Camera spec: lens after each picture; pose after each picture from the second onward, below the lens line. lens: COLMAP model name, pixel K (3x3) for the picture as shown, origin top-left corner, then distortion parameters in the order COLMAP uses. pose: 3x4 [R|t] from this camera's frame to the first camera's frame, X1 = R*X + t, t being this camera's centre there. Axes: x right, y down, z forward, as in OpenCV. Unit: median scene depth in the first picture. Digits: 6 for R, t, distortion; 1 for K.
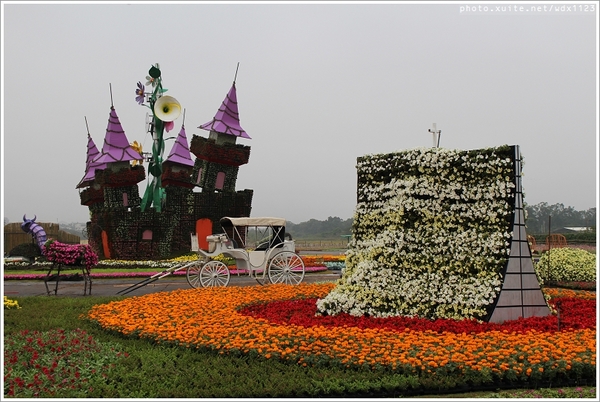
lens RADIAL K [[776.8, 0, 299.6], [0, 776.8, 200.6], [0, 0, 1]] dist [-0.096167, 0.000000]
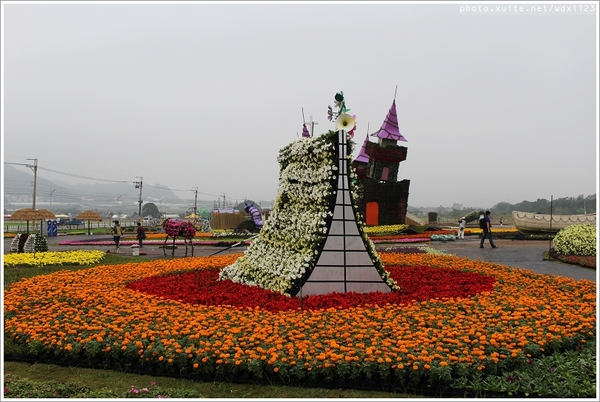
lens RADIAL K [[540.8, 0, 300.2], [0, 540.8, 200.5], [0, 0, 1]] dist [-0.085877, 0.006775]
pose [[0.921216, -0.014306, -0.388788, 0.302306], [0.022288, 0.999623, 0.016029, 0.007084], [0.388412, -0.023431, 0.921188, 0.170346]]
